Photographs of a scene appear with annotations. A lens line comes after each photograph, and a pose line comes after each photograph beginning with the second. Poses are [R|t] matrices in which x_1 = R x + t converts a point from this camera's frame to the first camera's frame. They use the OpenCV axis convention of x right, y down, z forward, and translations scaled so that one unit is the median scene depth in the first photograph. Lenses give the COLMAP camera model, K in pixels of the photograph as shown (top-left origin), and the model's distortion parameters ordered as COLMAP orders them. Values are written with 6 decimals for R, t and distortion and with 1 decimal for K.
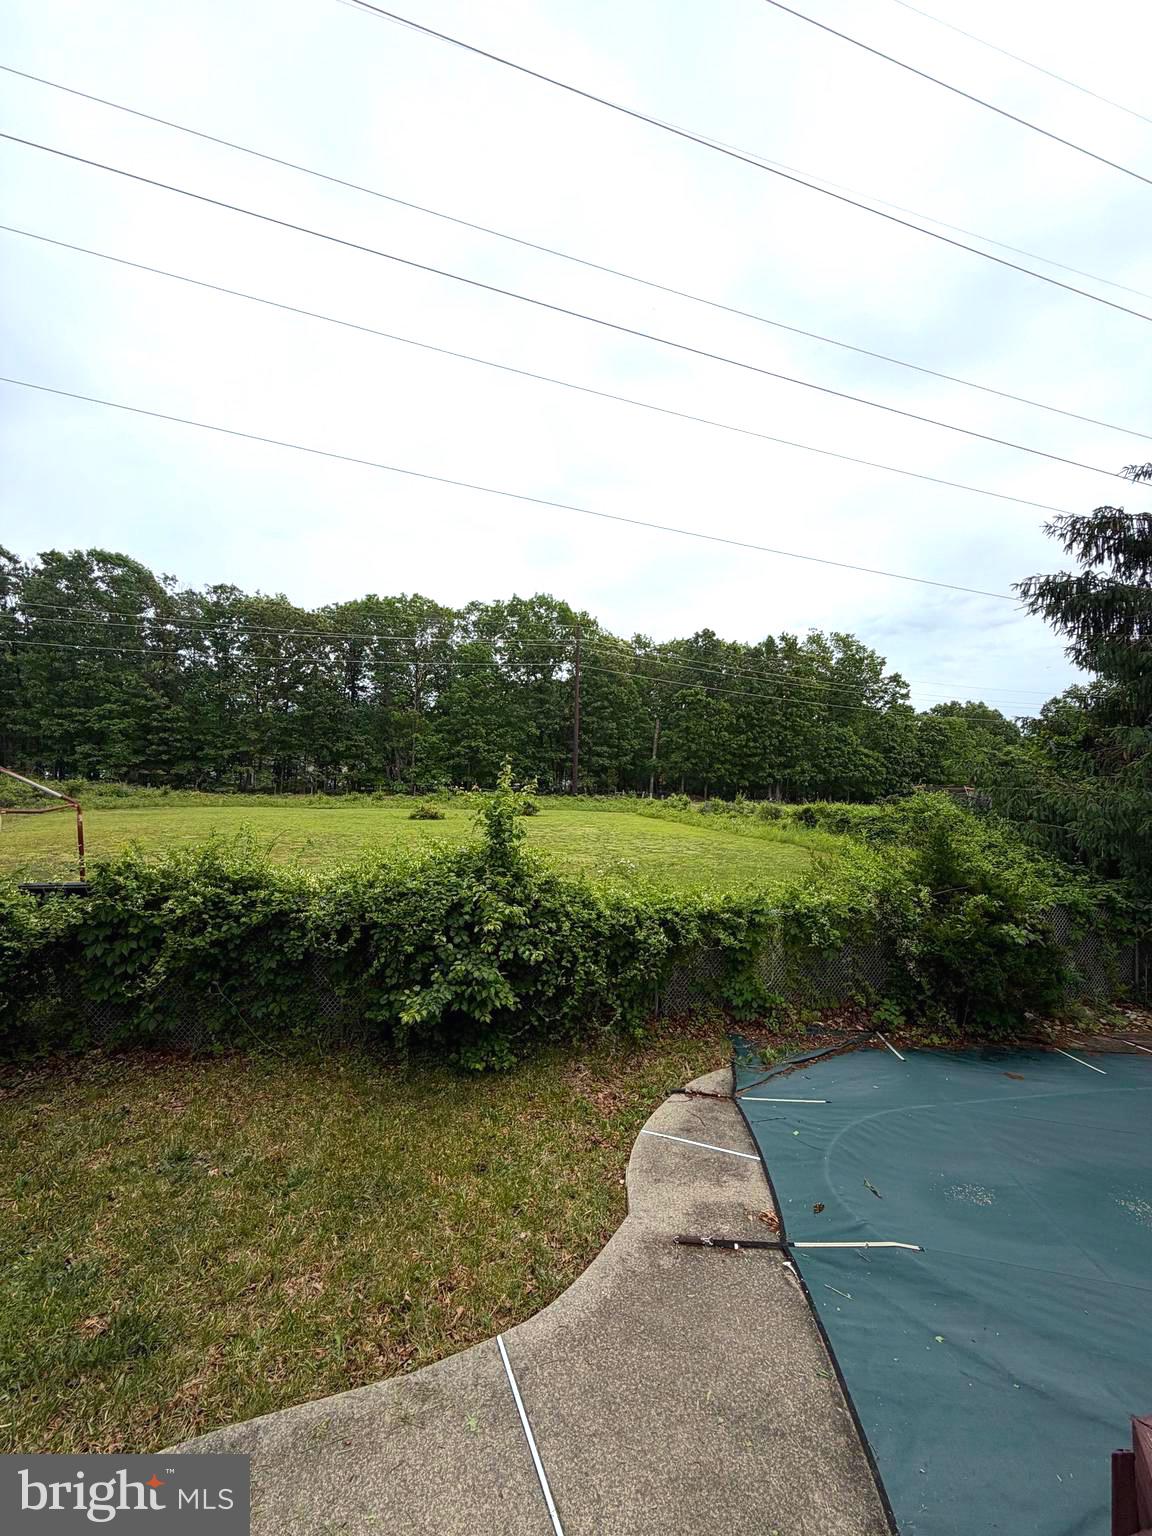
lens RADIAL K [[615.3, 0, 571.9], [0, 615.3, 765.8], [0, 0, 1]] dist [-0.000440, 0.000245]
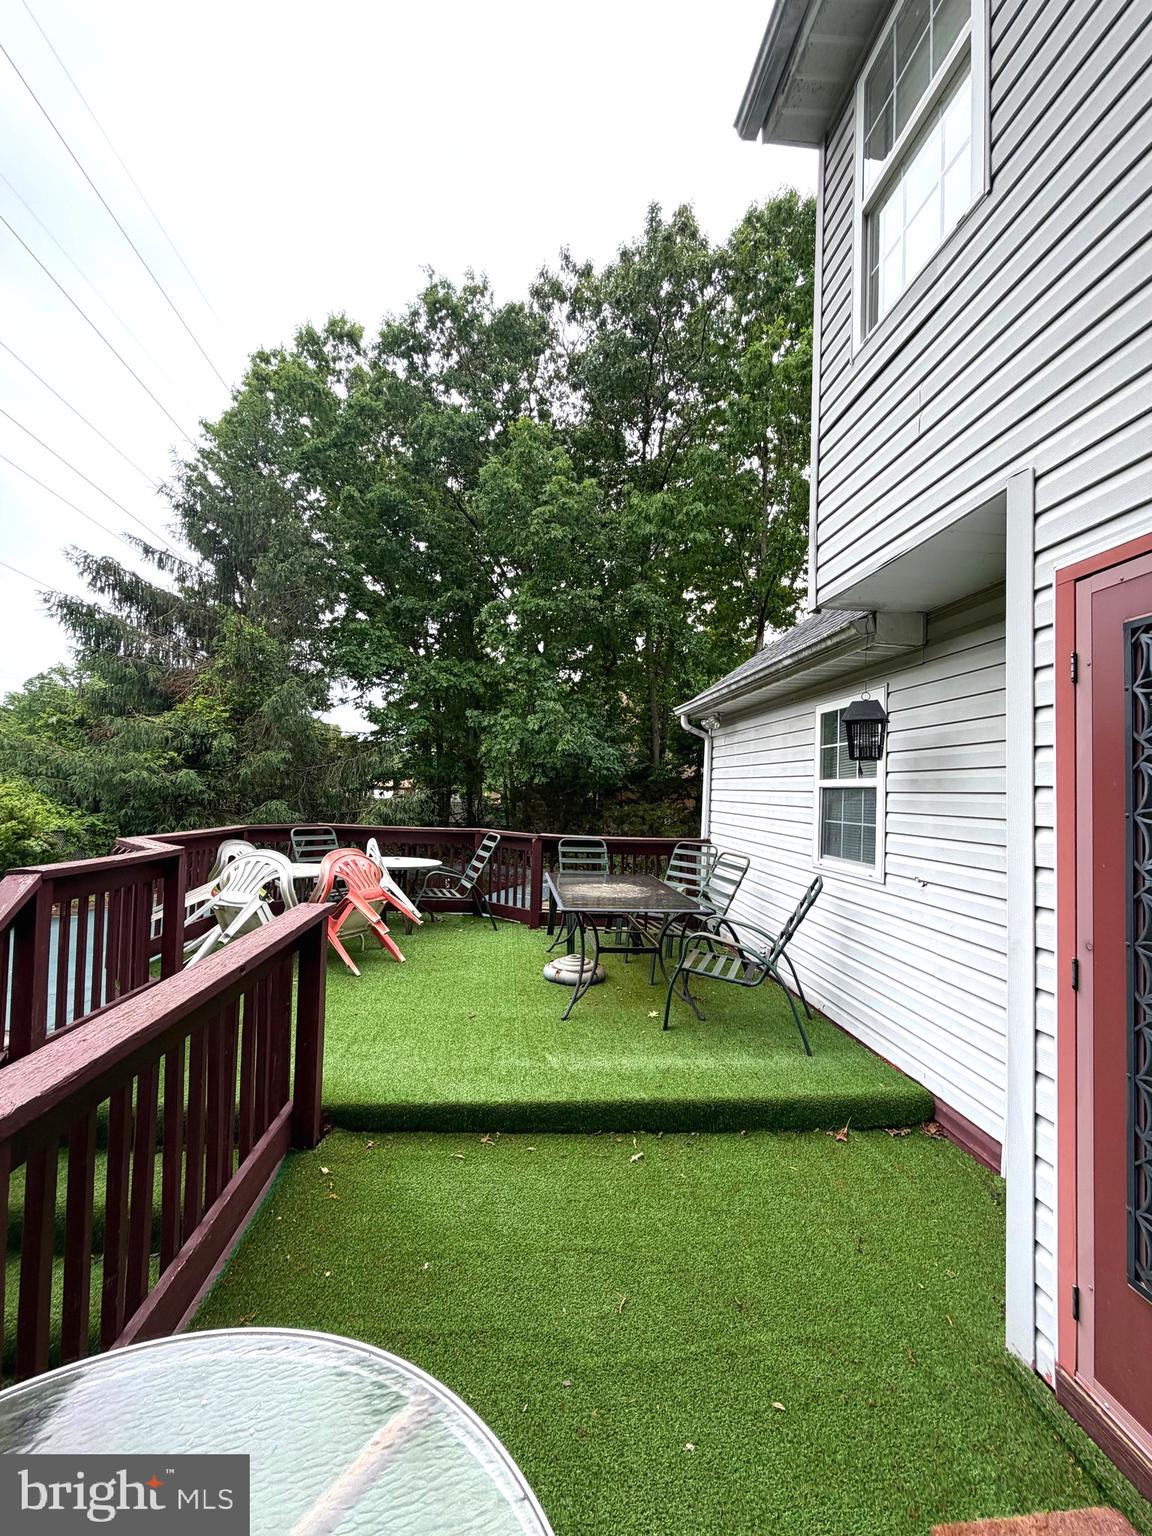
lens RADIAL K [[615.3, 0, 570.1], [0, 615.3, 769.0], [0, 0, 1]] dist [-0.000440, 0.000245]
pose [[0.182437, 0.029514, 0.982774, -0.373750], [-0.069120, 0.997461, -0.017124, 0.017010], [-0.980785, -0.064805, 0.184014, -0.391708]]
